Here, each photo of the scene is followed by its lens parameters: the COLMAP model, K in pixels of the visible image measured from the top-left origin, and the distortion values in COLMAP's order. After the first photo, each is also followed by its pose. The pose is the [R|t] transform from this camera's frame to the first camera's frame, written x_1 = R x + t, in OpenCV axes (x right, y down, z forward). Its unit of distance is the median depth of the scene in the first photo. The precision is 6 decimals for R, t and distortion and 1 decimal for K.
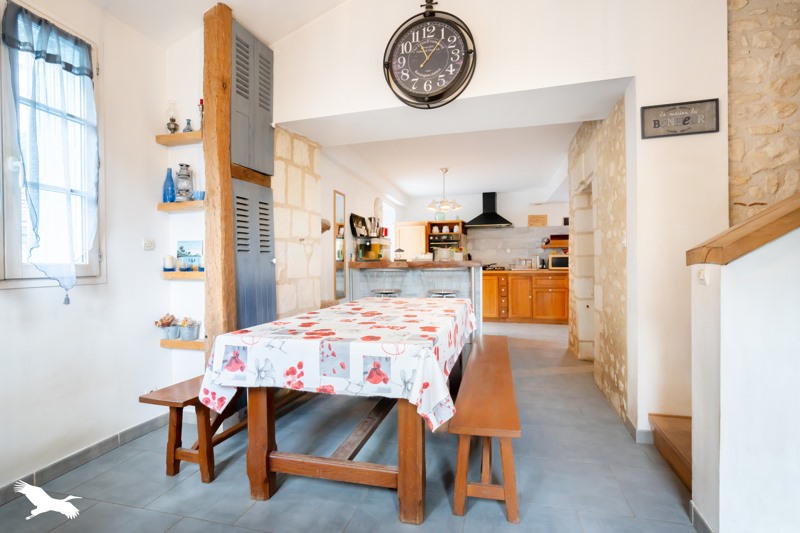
lens RADIAL K [[423.5, 0, 401.9], [0, 423.5, 263.4], [0, 0, 1]] dist [-0.002368, -0.000012]
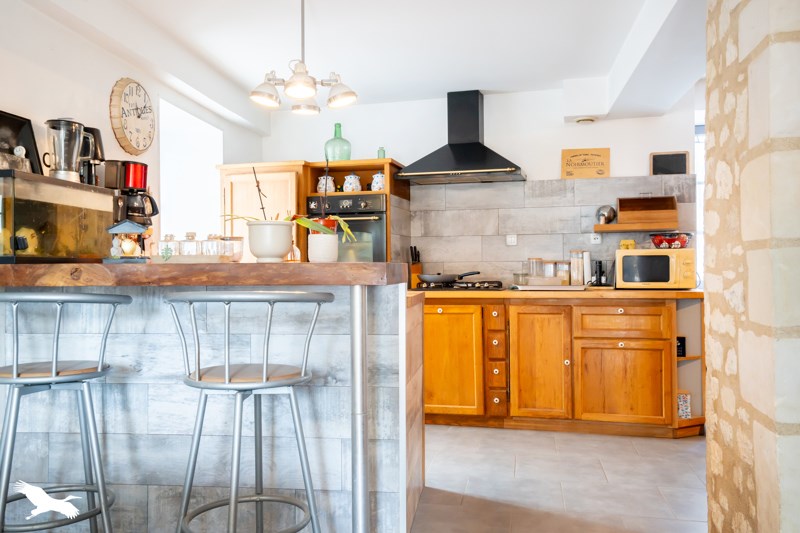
lens RADIAL K [[737.1, 0, 398.5], [0, 737.1, 273.5], [0, 0, 1]] dist [0.080320, 0.002445]
pose [[0.997196, 0.001858, 0.074812, 0.098759], [-0.002020, 0.999996, 0.002097, 0.000434], [-0.074808, -0.002242, 0.997195, 0.335386]]
